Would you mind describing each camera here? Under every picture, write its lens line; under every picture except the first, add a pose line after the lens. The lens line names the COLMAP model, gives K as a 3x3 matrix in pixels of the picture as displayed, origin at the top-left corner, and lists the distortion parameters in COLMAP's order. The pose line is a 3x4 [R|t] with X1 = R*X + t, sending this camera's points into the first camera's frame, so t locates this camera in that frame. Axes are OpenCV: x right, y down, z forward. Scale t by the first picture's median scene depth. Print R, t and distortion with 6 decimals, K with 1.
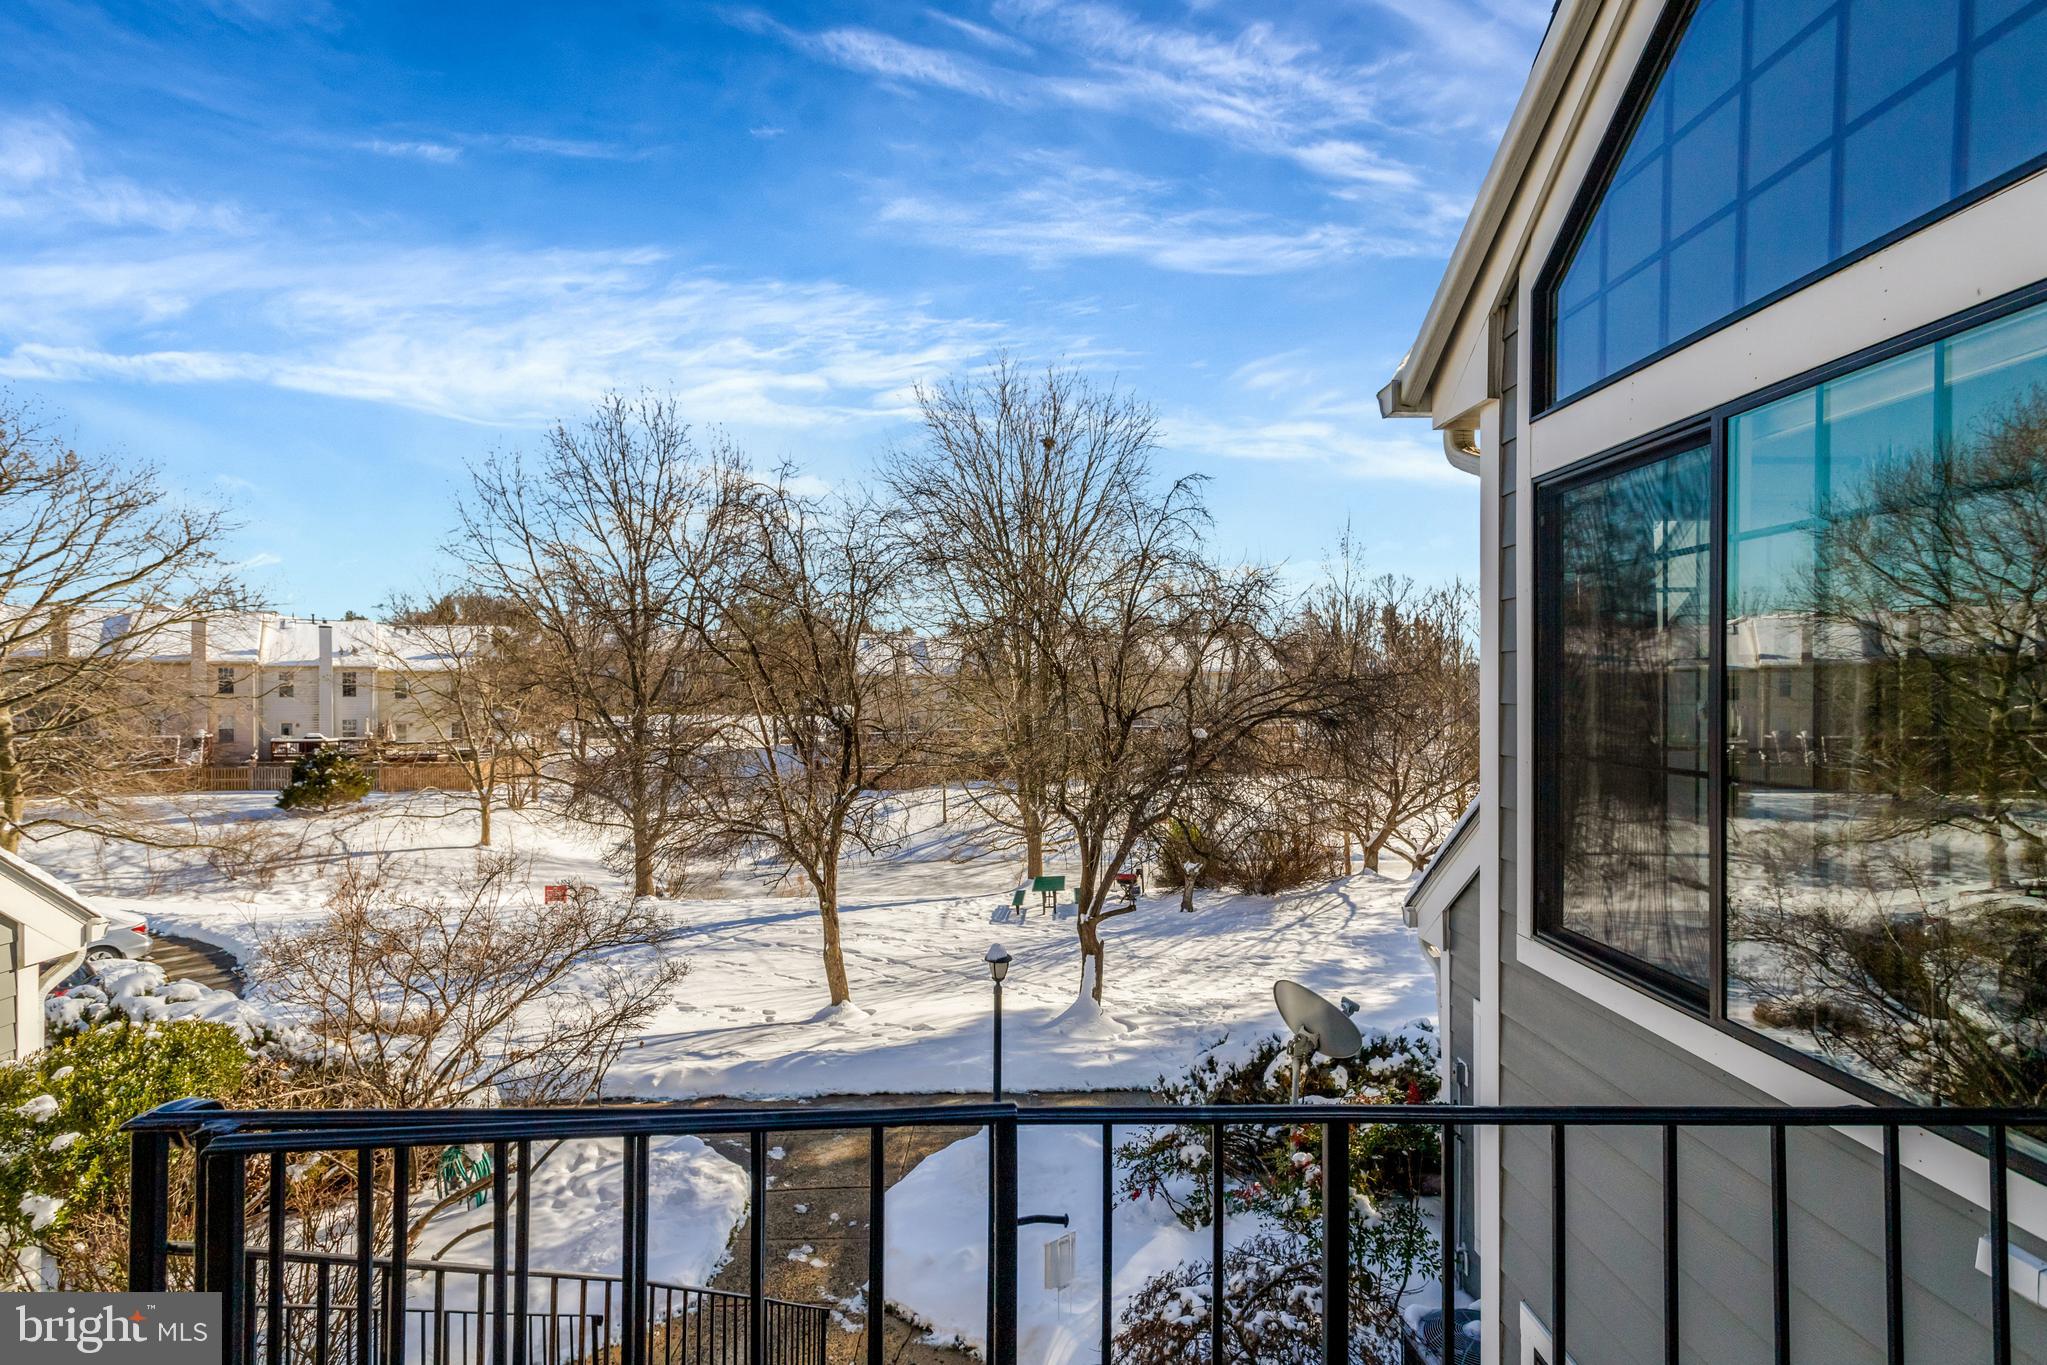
lens RADIAL K [[1057.1, 0, 1024.8], [0, 1057.1, 692.6], [0, 0, 1]] dist [-0.001144, 0.000602]
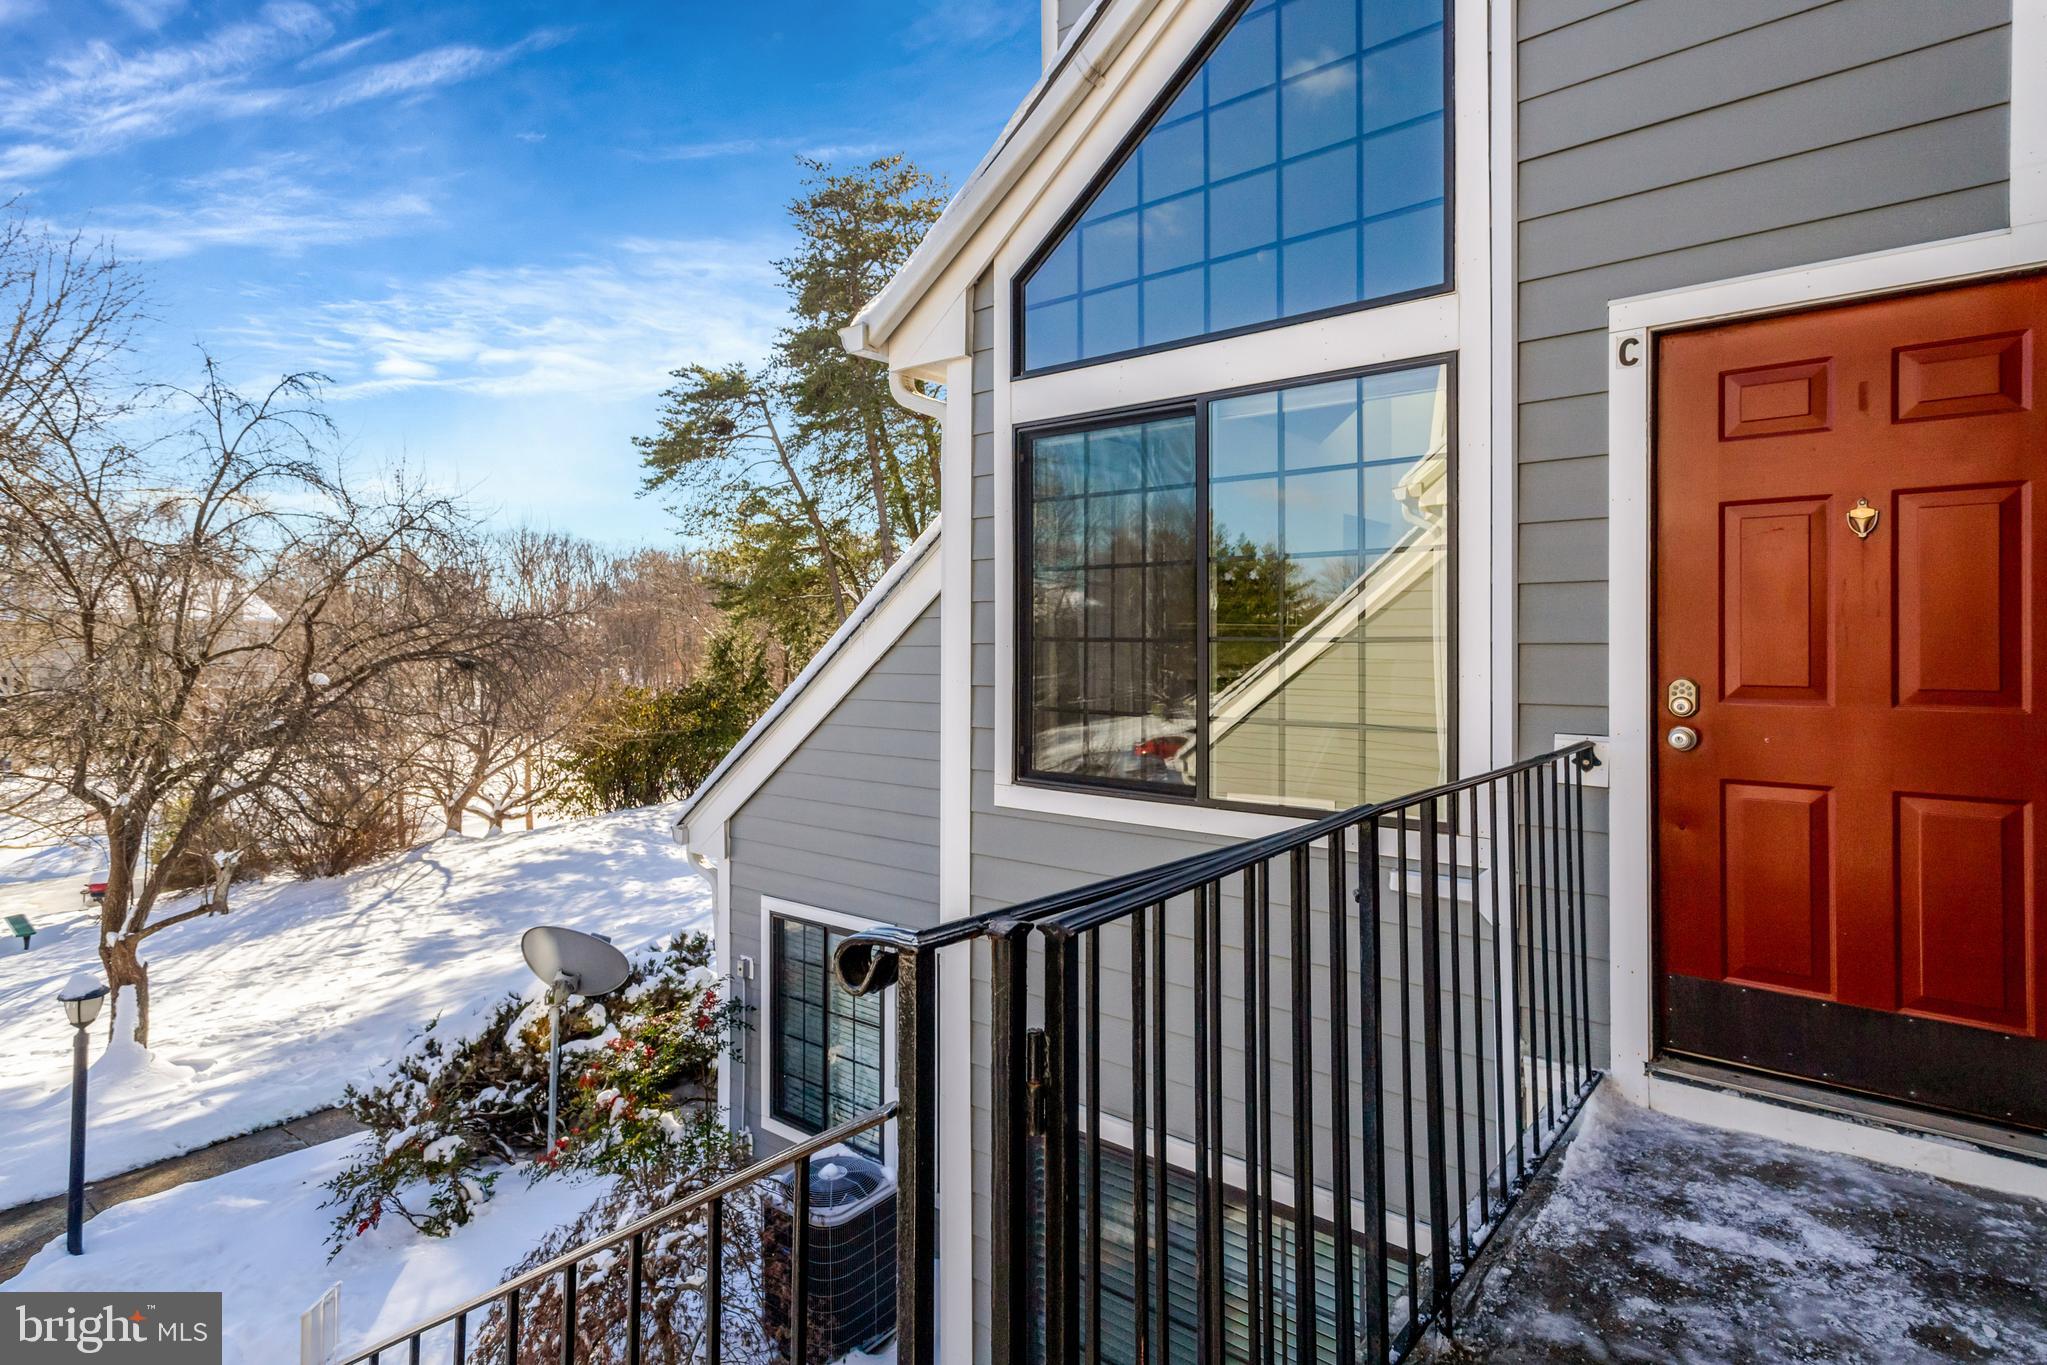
lens RADIAL K [[1050.4, 0, 1021.1], [0, 1050.4, 605.0], [0, 0, 1]] dist [0.000455, 0.001090]
pose [[0.647306, 0.023658, 0.761863, -0.176114], [0.007648, 0.999266, -0.037528, 0.024008], [-0.762192, 0.030119, 0.646651, 0.061233]]
